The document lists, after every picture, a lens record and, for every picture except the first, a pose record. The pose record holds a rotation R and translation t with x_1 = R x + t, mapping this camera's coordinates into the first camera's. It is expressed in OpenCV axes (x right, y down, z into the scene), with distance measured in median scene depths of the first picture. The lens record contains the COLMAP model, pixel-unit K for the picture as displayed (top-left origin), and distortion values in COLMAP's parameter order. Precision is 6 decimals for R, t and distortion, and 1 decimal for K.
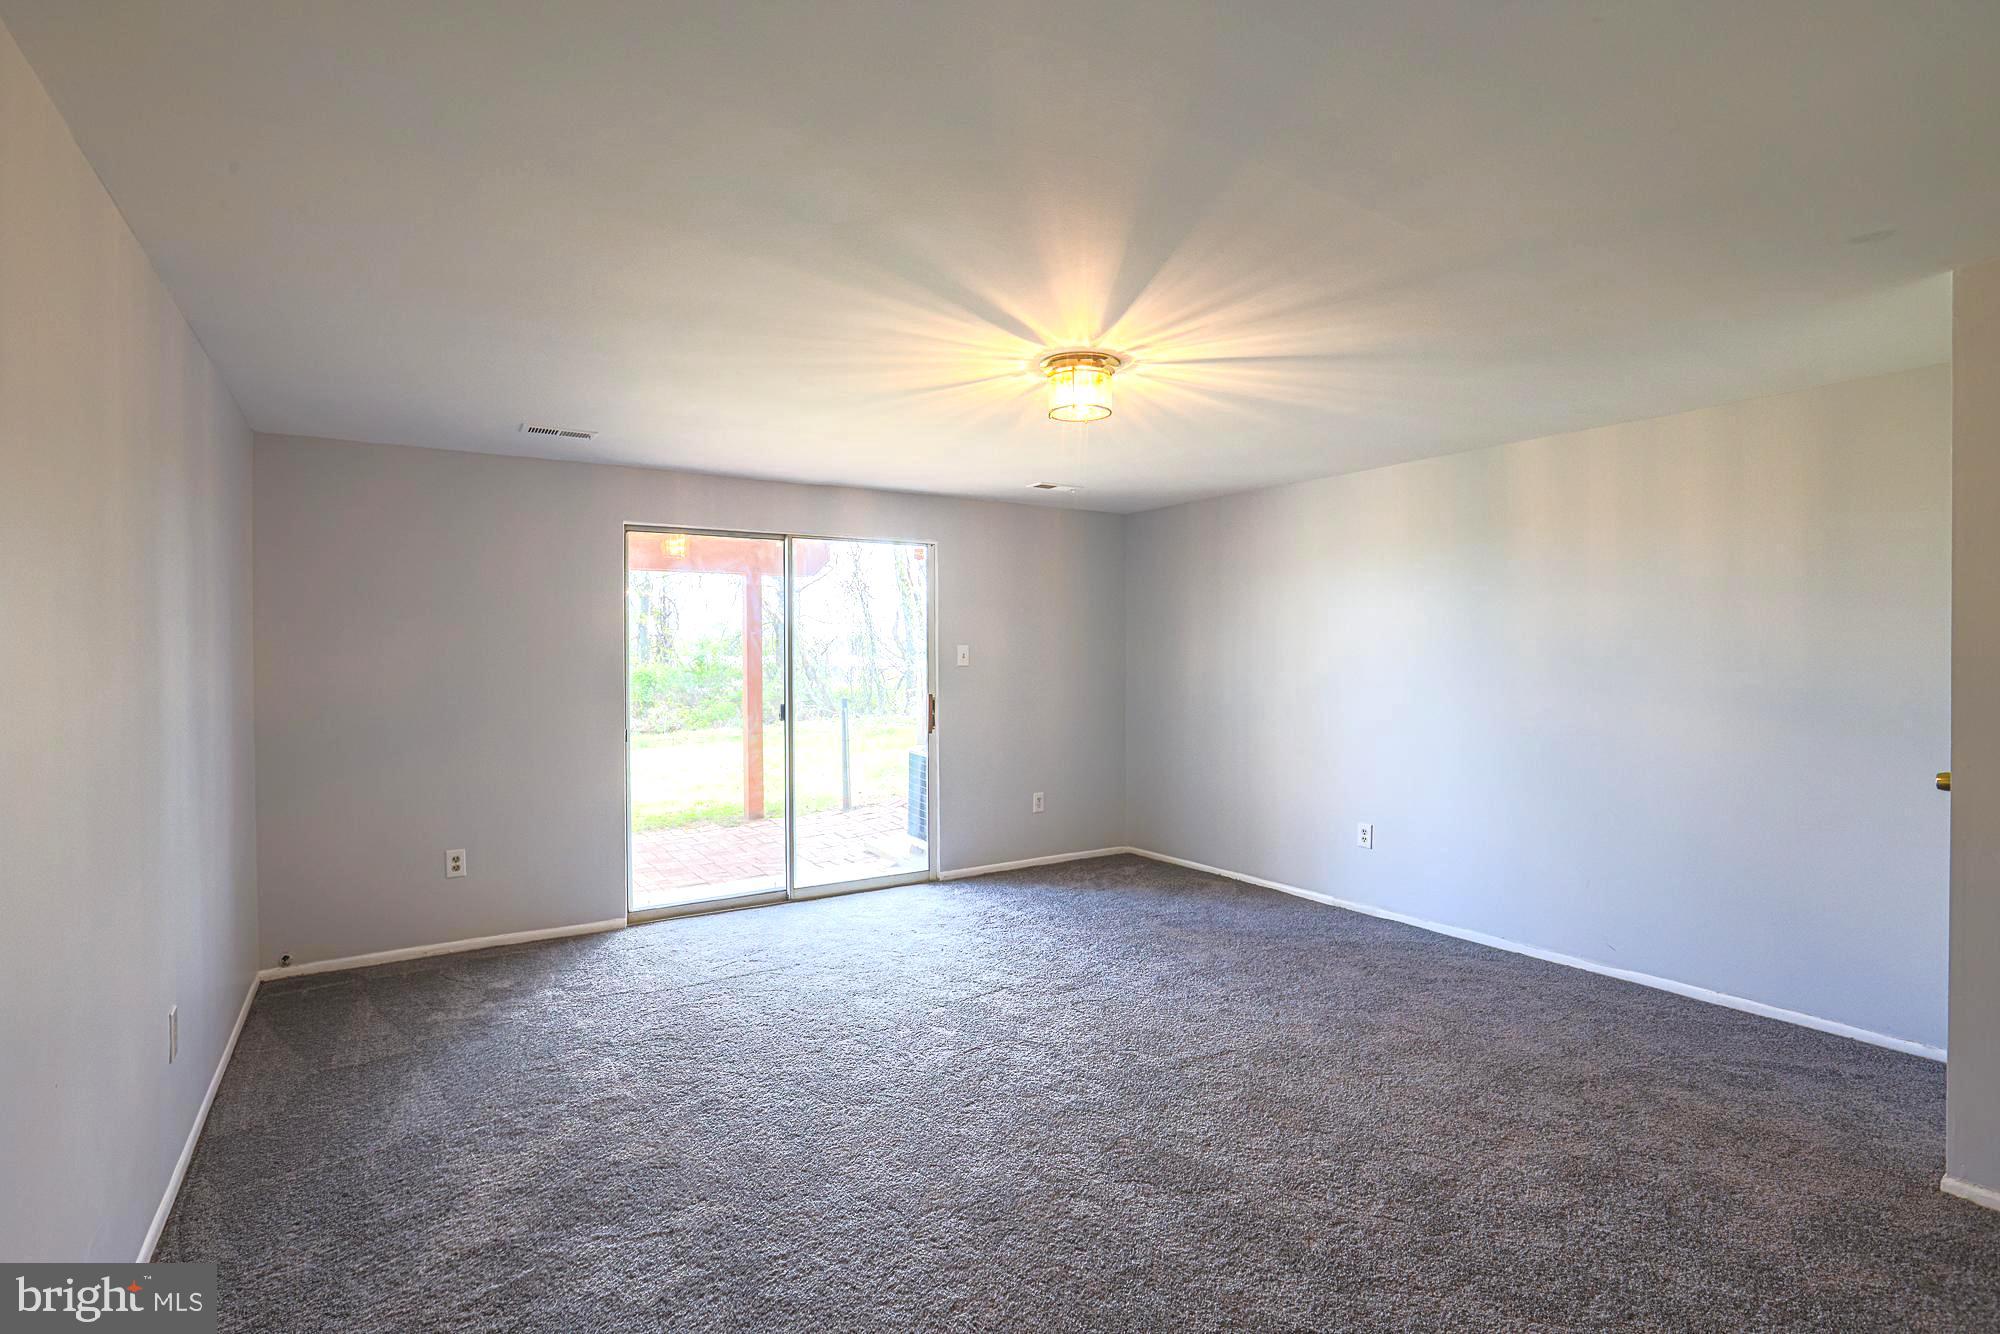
lens RADIAL K [[930.7, 0, 1001.8], [0, 930.7, 651.1], [0, 0, 1]] dist [-0.065733, 0.036017]
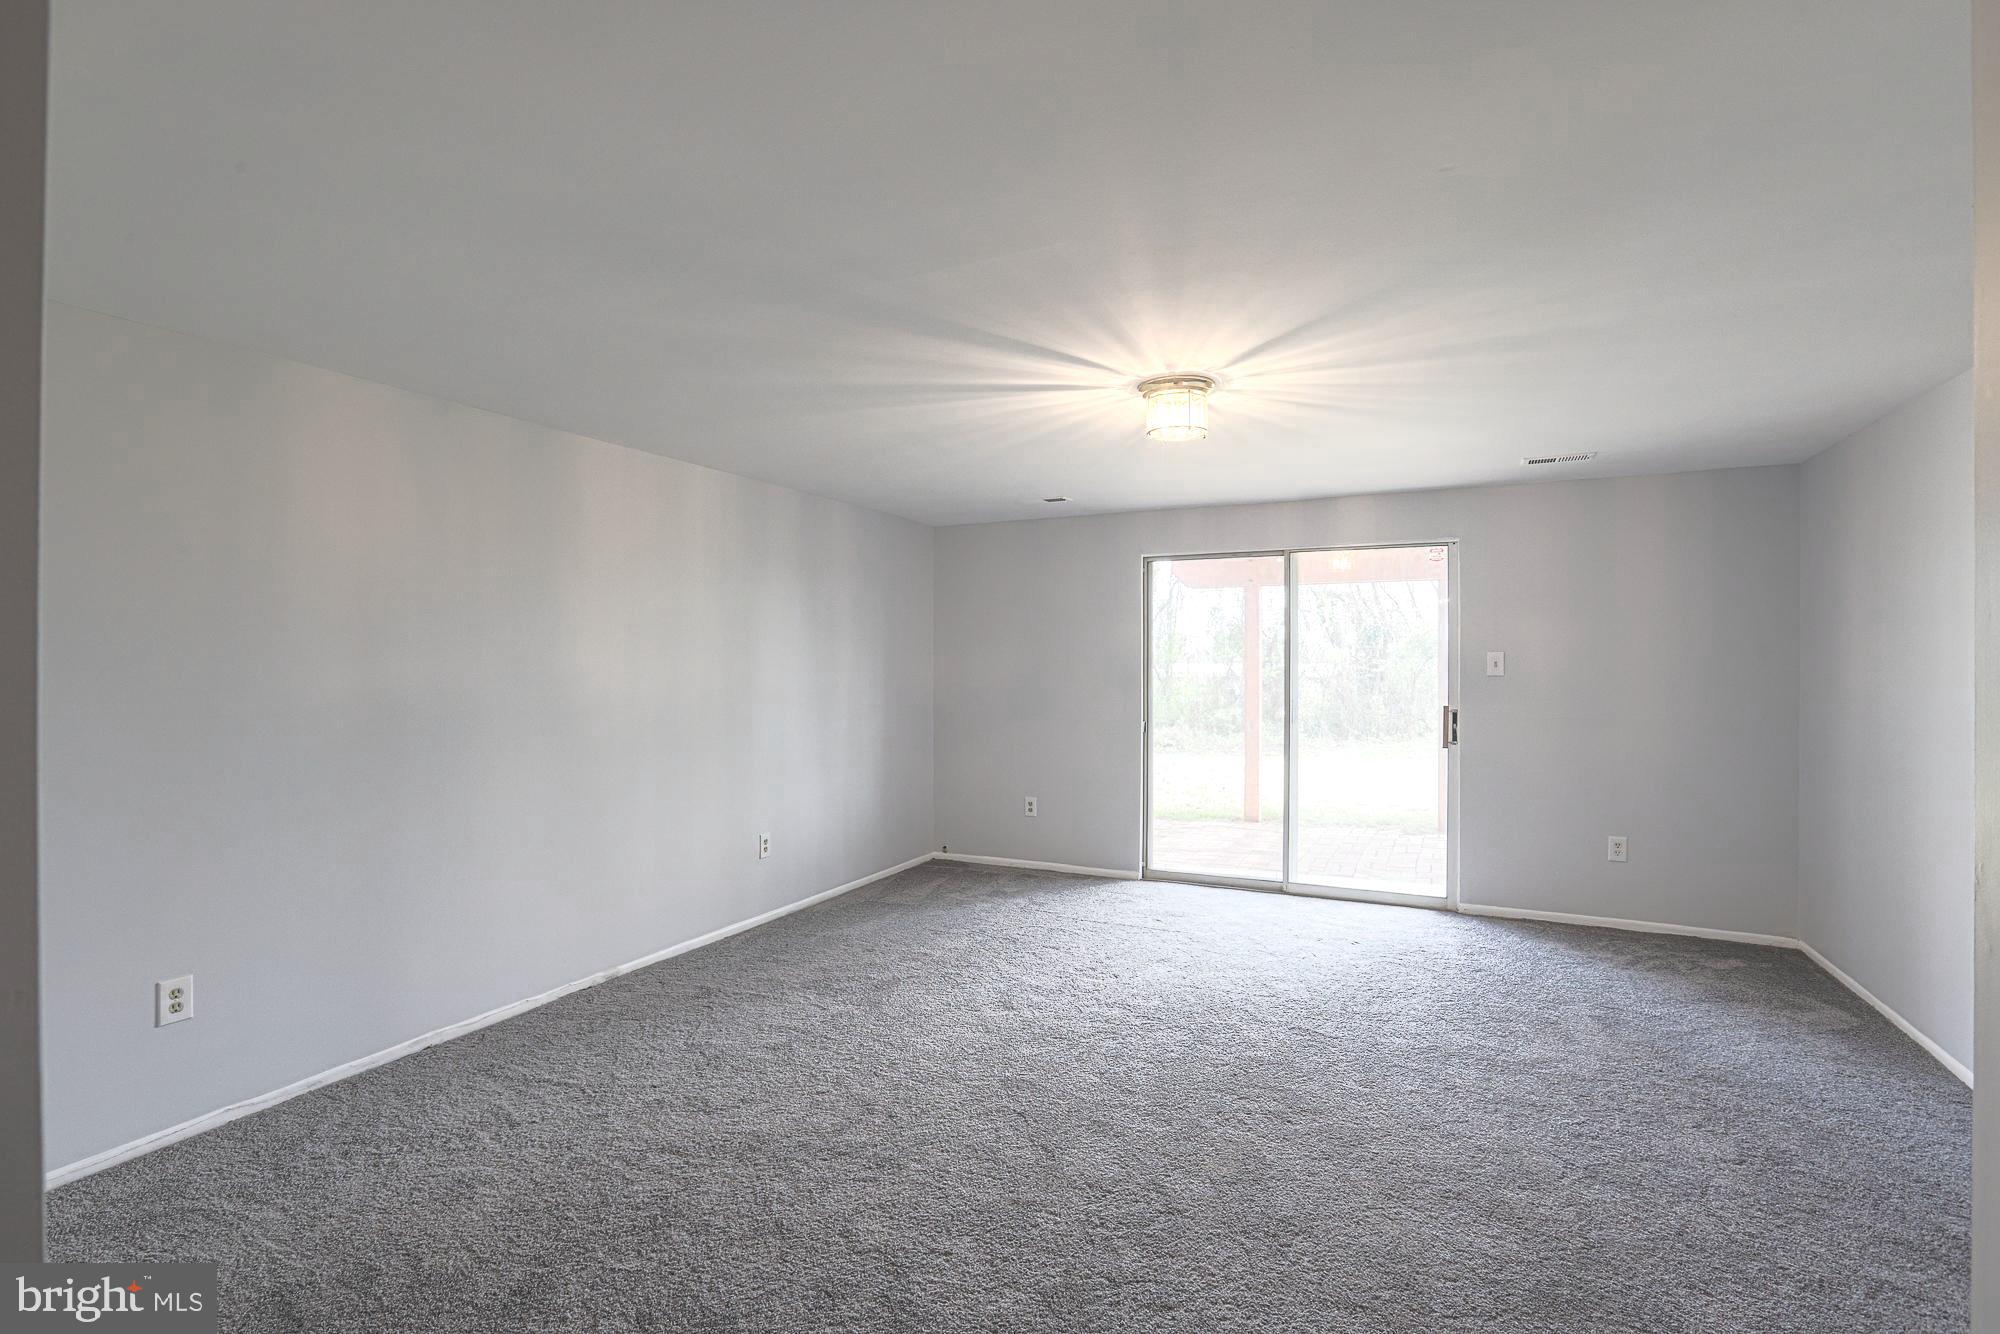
lens RADIAL K [[930.7, 0, 1001.8], [0, 930.7, 651.1], [0, 0, 1]] dist [-0.065733, 0.036017]
pose [[0.506418, -0.006494, -0.862264, 0.541605], [0.000737, 0.999975, -0.007098, -0.001953], [0.862288, 0.002959, 0.506410, 0.182506]]
